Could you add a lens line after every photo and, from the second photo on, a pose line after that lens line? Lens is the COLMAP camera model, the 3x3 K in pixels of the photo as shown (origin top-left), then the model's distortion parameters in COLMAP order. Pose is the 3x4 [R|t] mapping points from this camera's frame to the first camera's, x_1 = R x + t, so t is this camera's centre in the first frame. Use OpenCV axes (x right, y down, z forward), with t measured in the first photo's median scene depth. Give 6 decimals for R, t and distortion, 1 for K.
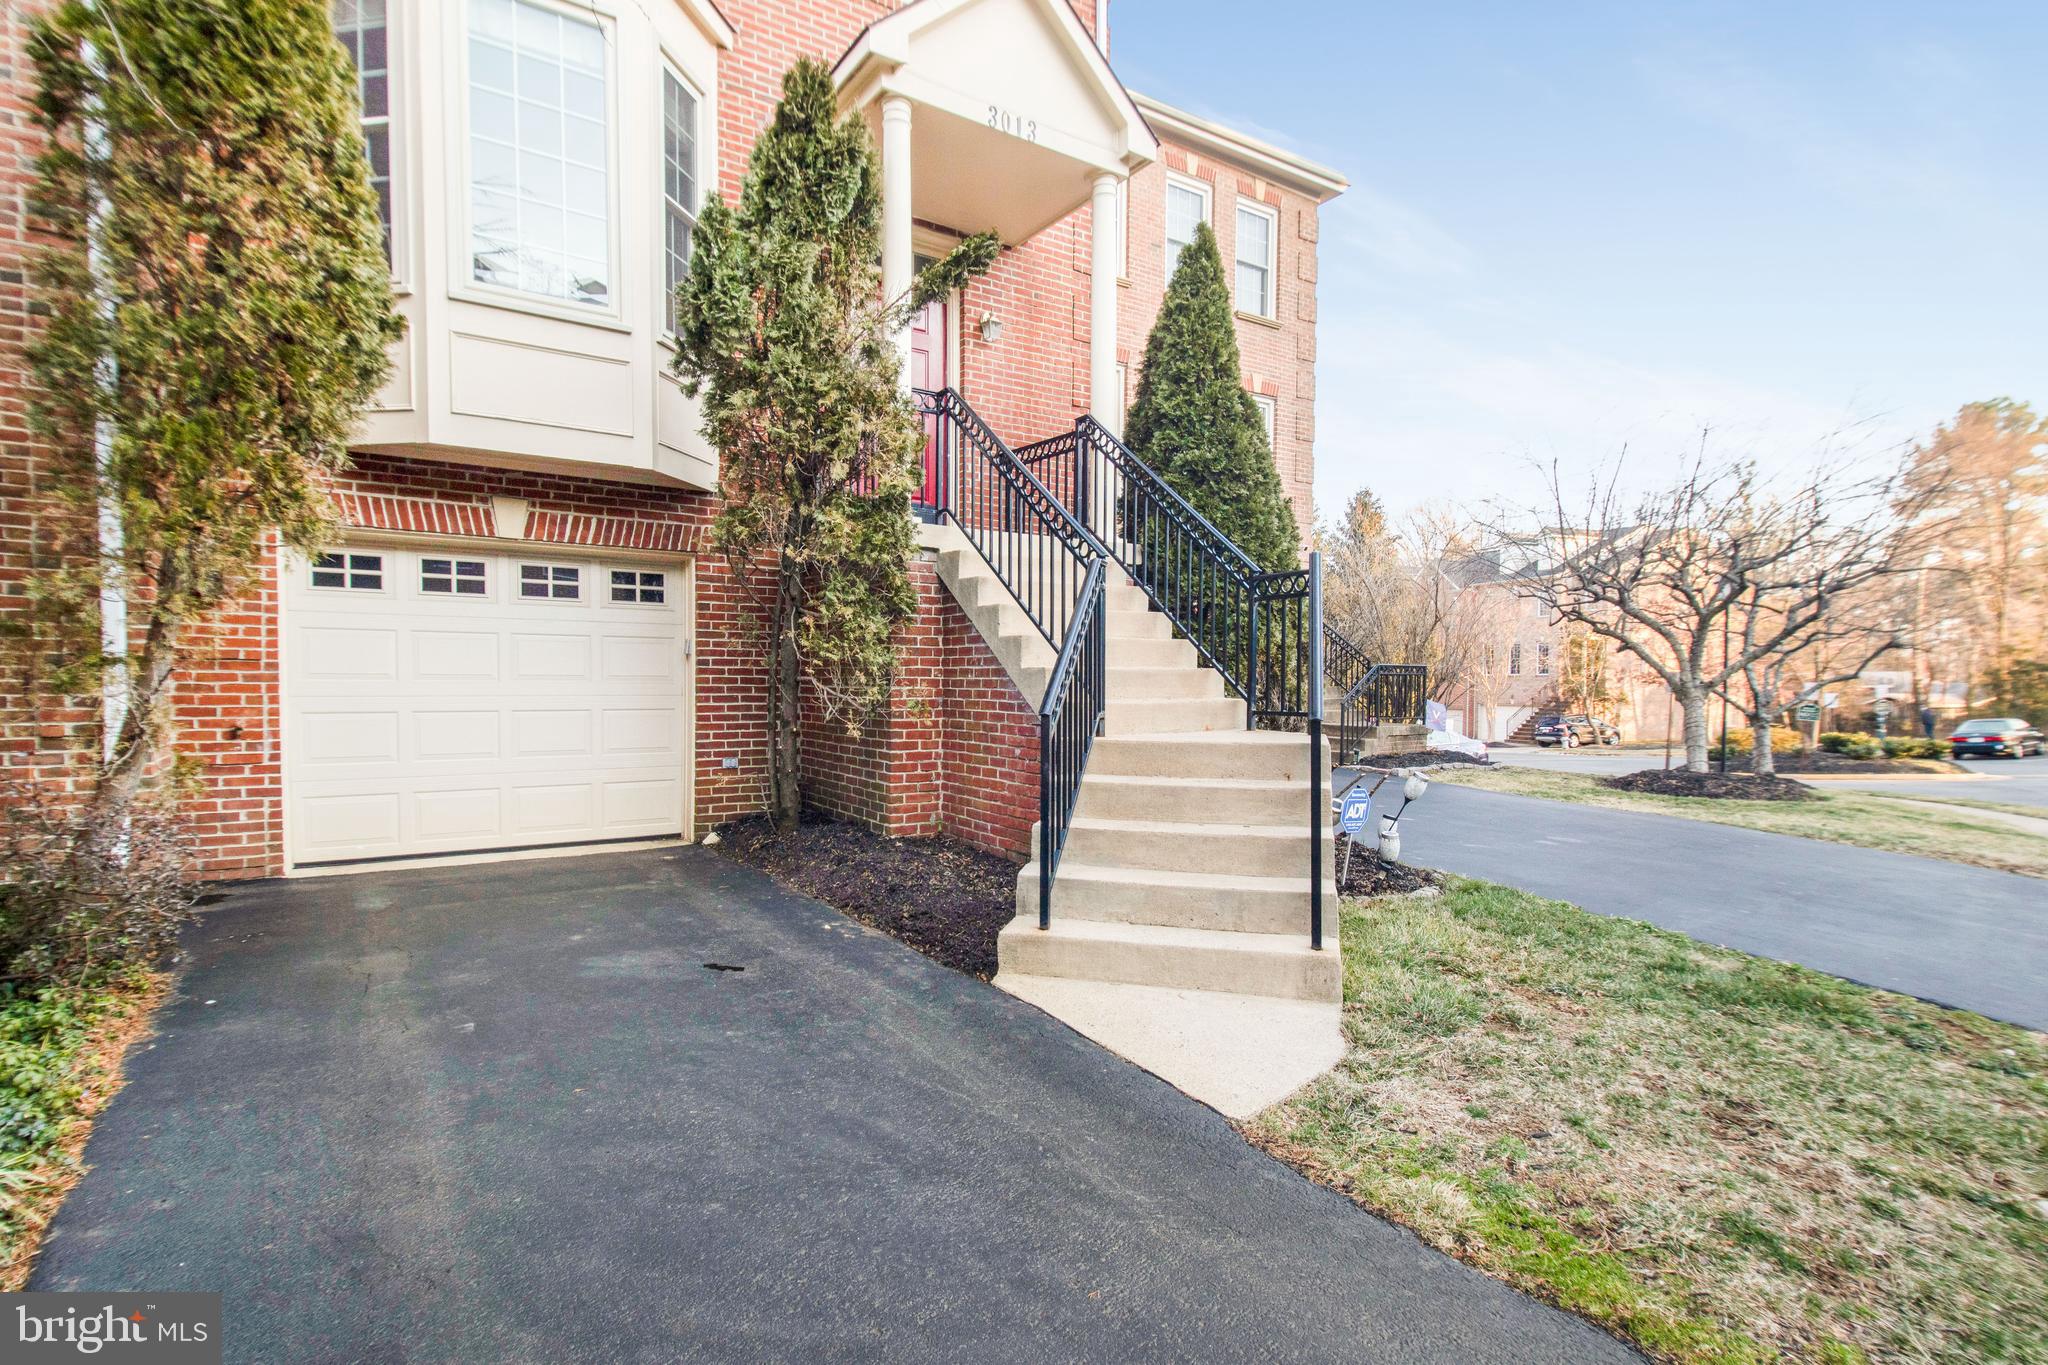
lens RADIAL K [[970.6, 0, 1010.4], [0, 970.6, 650.7], [0, 0, 1]] dist [-0.002166, -0.011895]
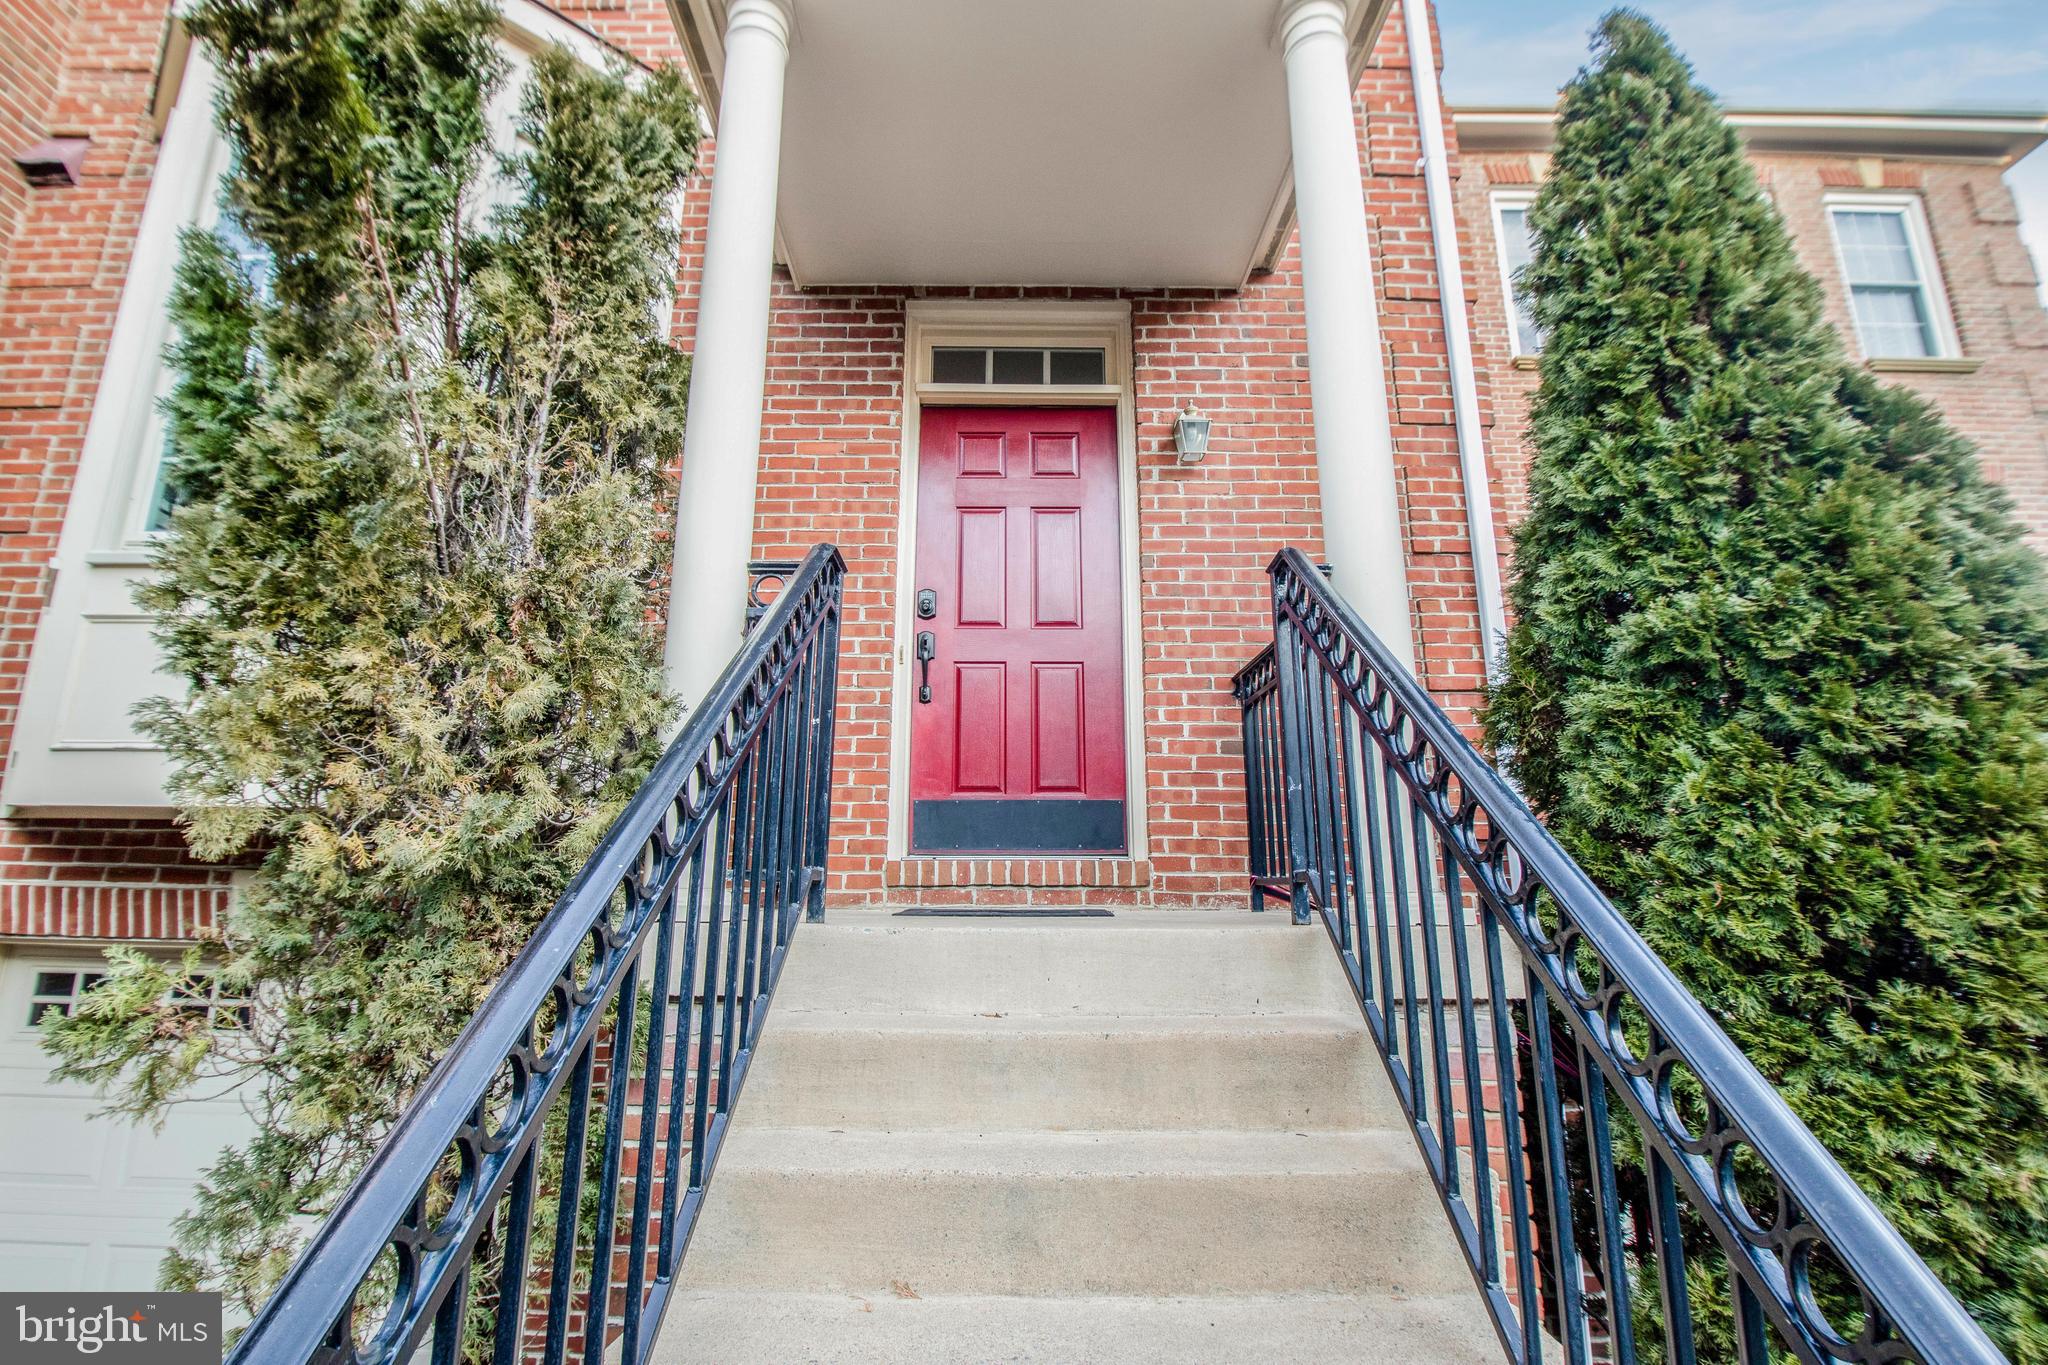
lens RADIAL K [[970.6, 0, 1010.4], [0, 970.6, 650.7], [0, 0, 1]] dist [-0.002166, -0.011895]
pose [[0.842623, -0.143545, -0.519020, 0.166523], [0.013140, 0.969011, -0.246666, -0.120831], [0.538344, 0.201027, 0.818397, 0.652408]]
